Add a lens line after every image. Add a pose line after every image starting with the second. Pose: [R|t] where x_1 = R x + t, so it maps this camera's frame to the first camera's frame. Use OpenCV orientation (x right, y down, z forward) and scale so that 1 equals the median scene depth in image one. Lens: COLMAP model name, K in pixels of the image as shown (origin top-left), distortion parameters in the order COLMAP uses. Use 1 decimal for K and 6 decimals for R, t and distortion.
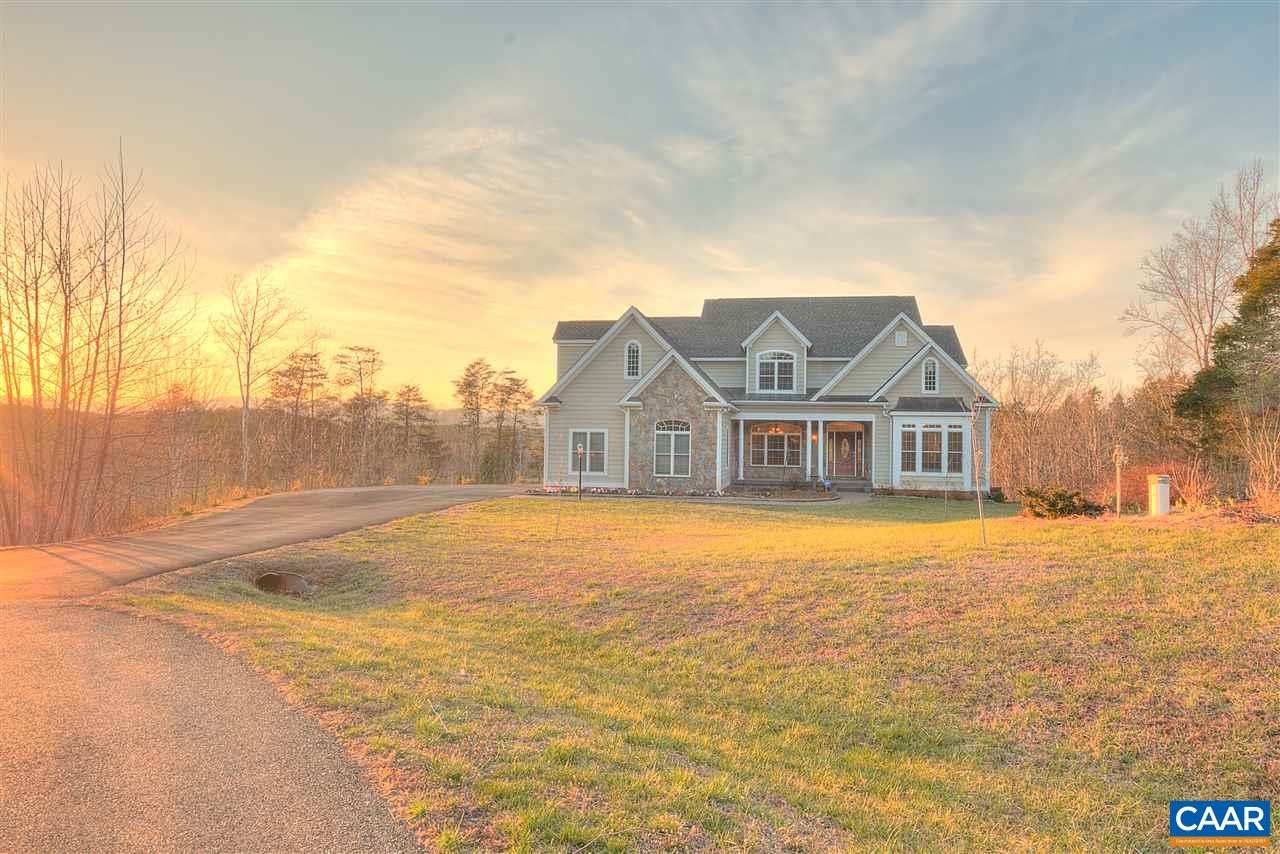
lens RADIAL K [[776.7, 0, 638.8], [0, 776.7, 423.7], [0, 0, 1]] dist [0.004029, -0.002228]
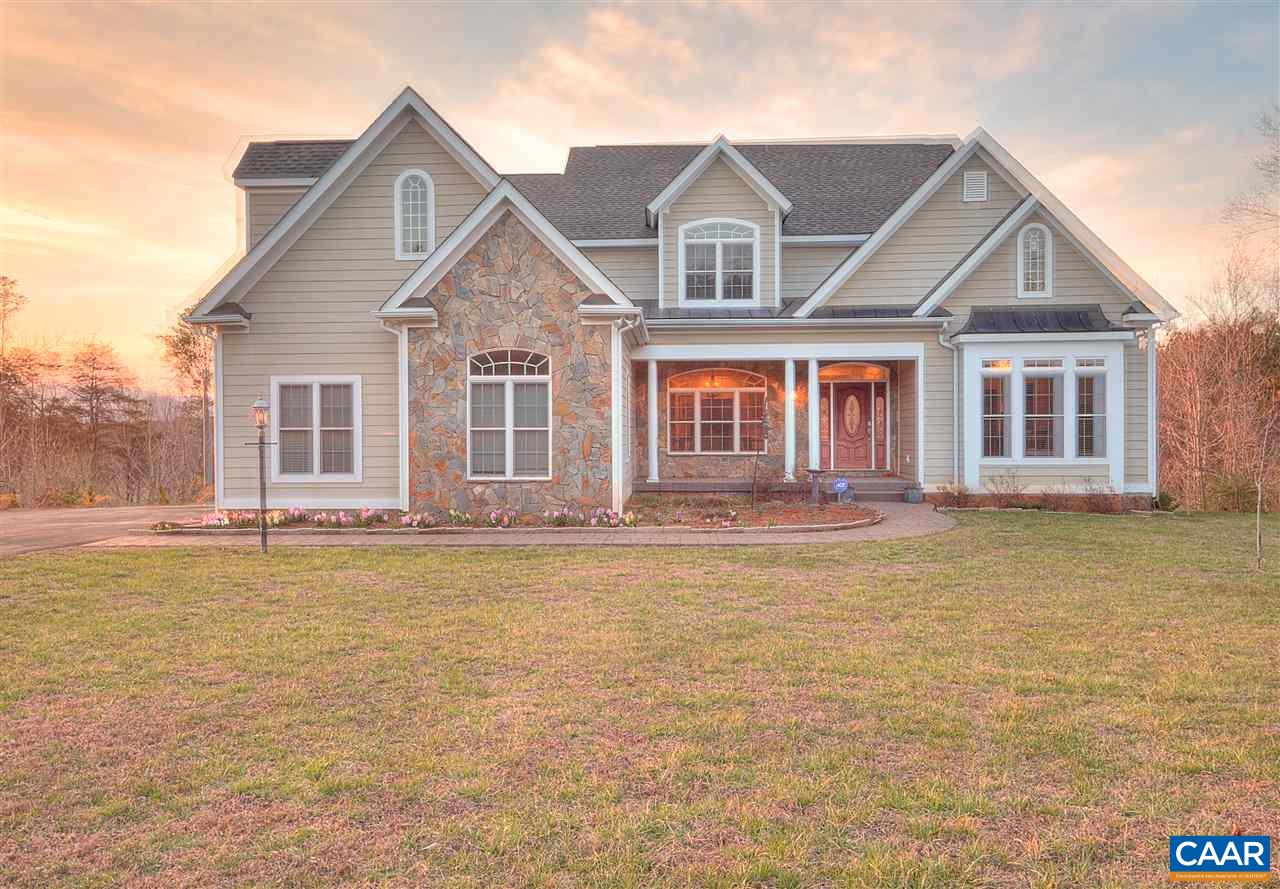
lens RADIAL K [[984.6, 0, 587.0], [0, 984.6, 443.3], [0, 0, 1]] dist [0.057442, 0.000733]
pose [[0.994059, -0.022087, 0.106574, 0.024858], [0.018533, 0.999242, 0.034223, 0.026514], [-0.107249, -0.032044, 0.993716, 0.404617]]
